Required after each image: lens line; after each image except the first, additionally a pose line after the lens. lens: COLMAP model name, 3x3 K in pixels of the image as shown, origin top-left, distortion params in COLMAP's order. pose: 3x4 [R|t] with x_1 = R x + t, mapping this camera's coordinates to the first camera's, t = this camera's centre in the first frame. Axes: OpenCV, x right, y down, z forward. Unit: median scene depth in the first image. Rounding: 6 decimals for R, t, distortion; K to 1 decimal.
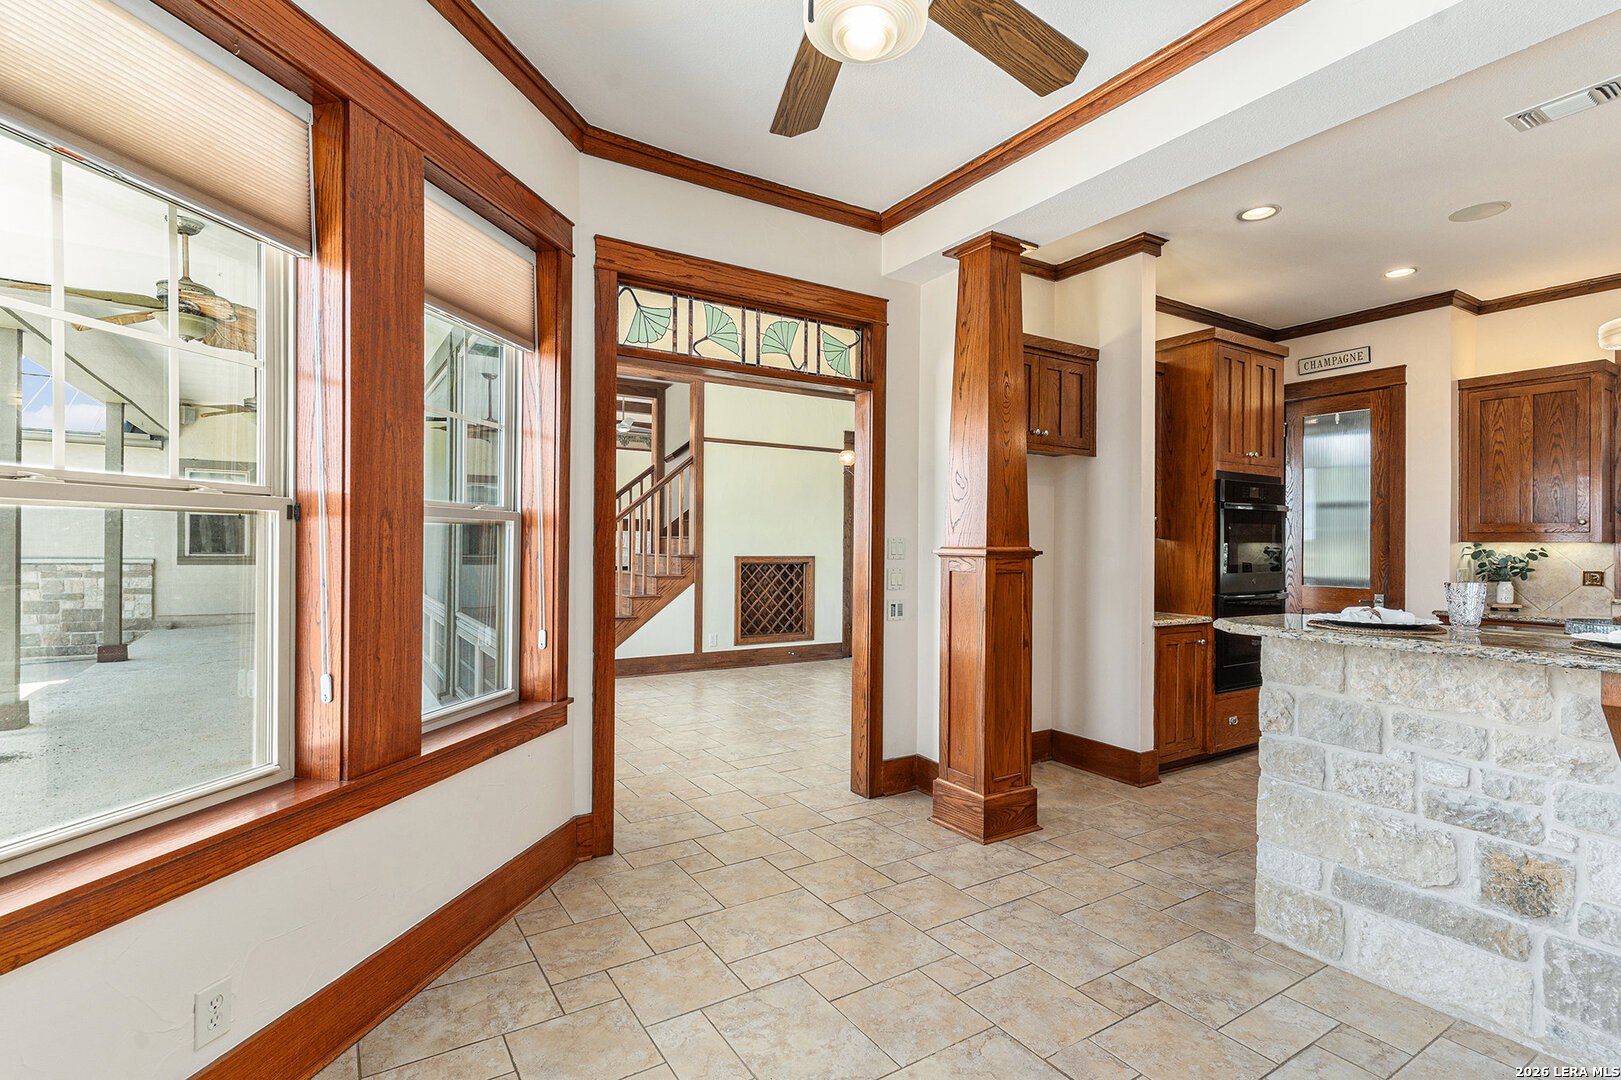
lens RADIAL K [[777.1, 0, 807.8], [0, 777.1, 530.1], [0, 0, 1]] dist [-0.010259, 0.007560]
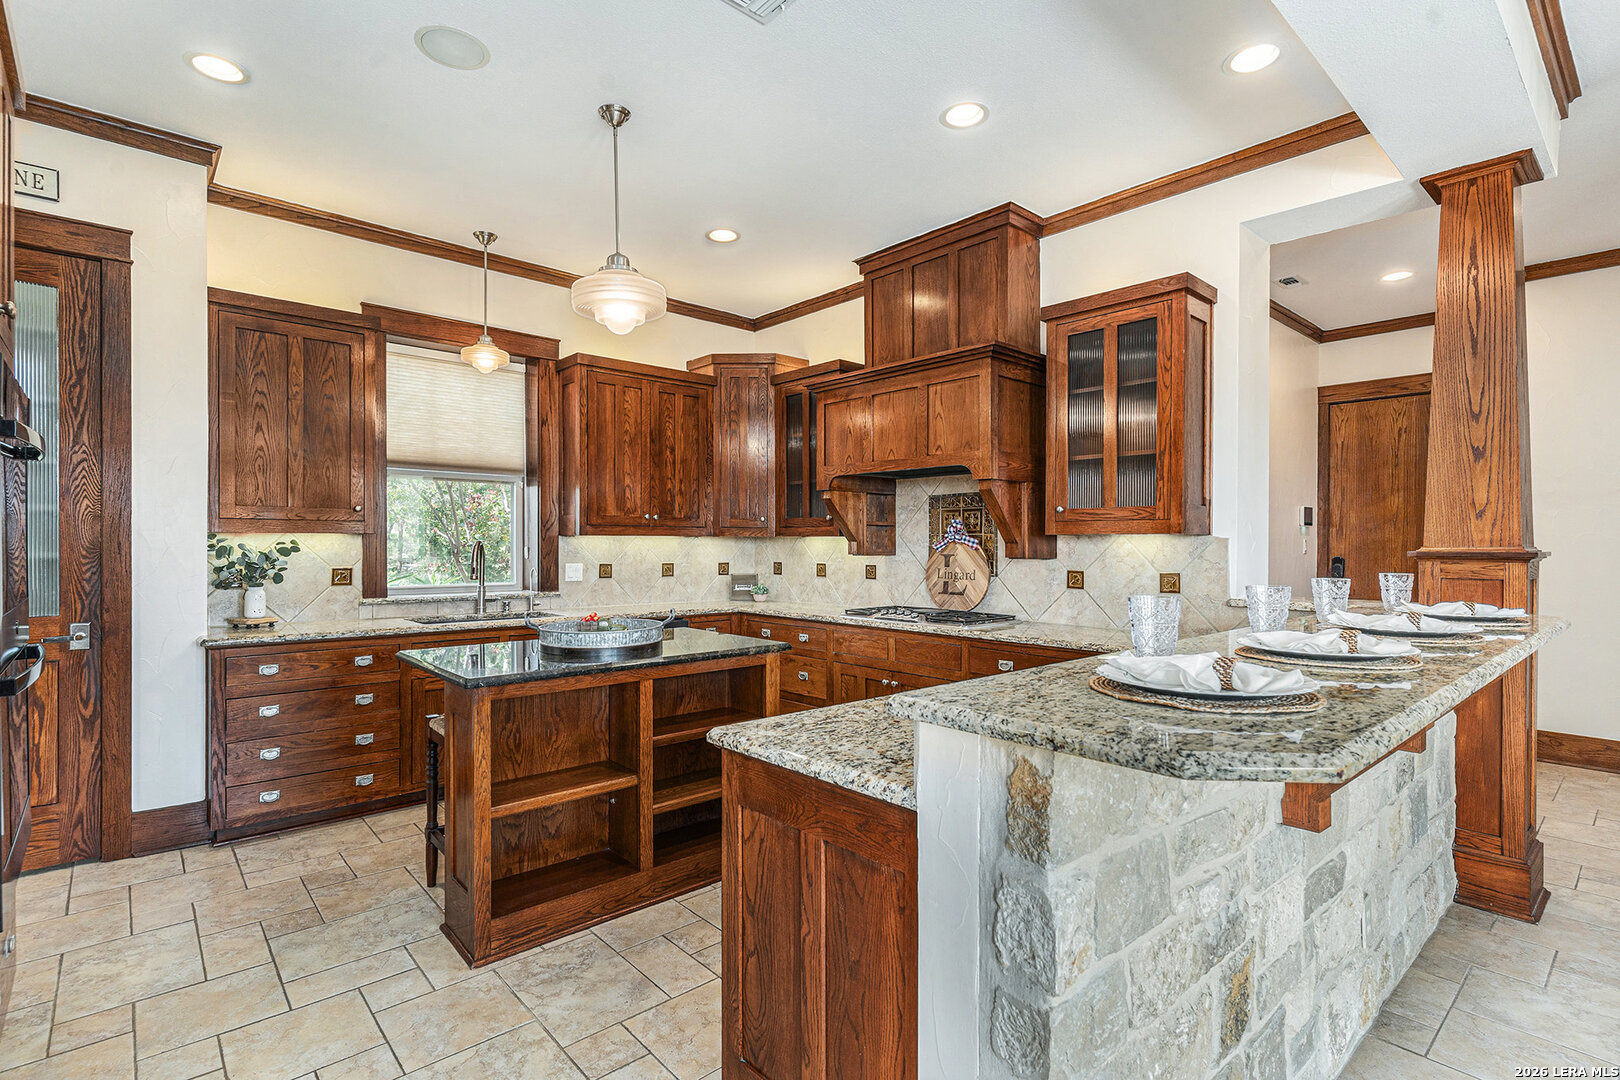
lens RADIAL K [[768.2, 0, 788.2], [0, 768.2, 562.6], [0, 0, 1]] dist [-0.008323, 0.006885]
pose [[-0.152905, -0.034035, 0.987655, 0.181111], [-0.020959, 0.999294, 0.031191, 0.016851], [-0.988019, -0.015931, -0.153510, 0.972576]]
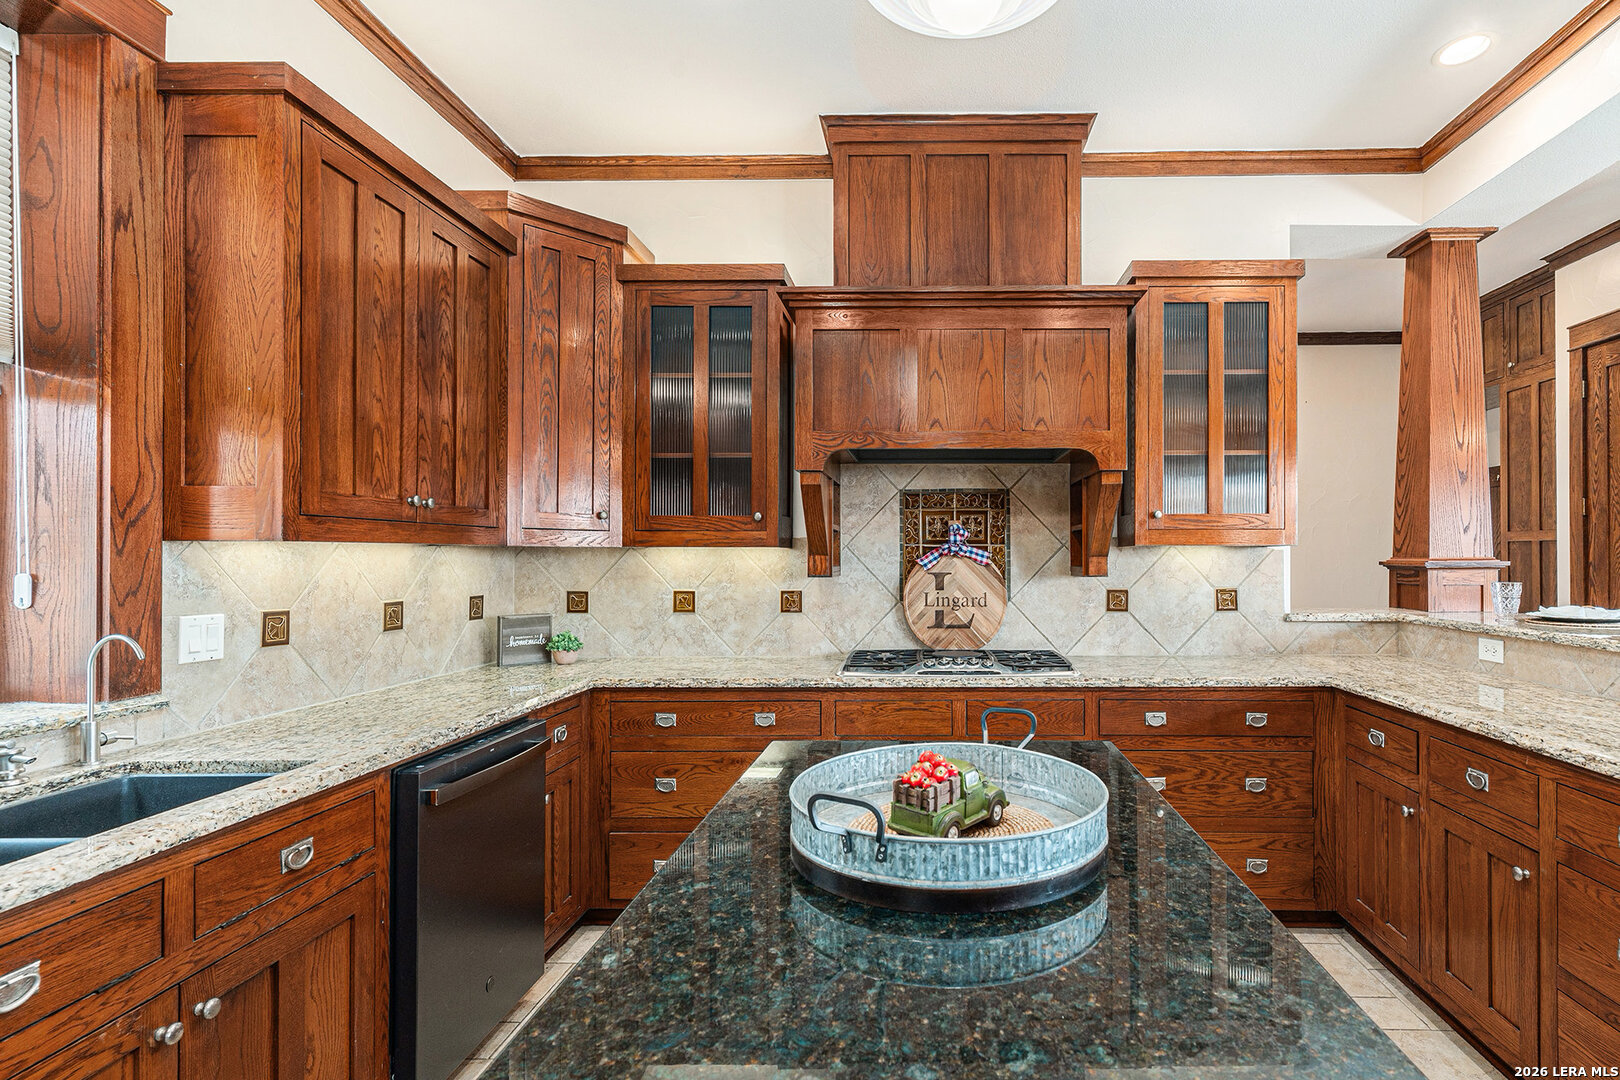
lens RADIAL K [[796.8, 0, 862.6], [0, 796.8, 559.6], [0, 0, 1]] dist [0.002253, 0.000081]
pose [[-0.835256, -0.009013, 0.549788, 0.988250], [-0.014812, 0.999872, -0.006112, 0.029521], [-0.549662, -0.013249, -0.835282, 1.379873]]
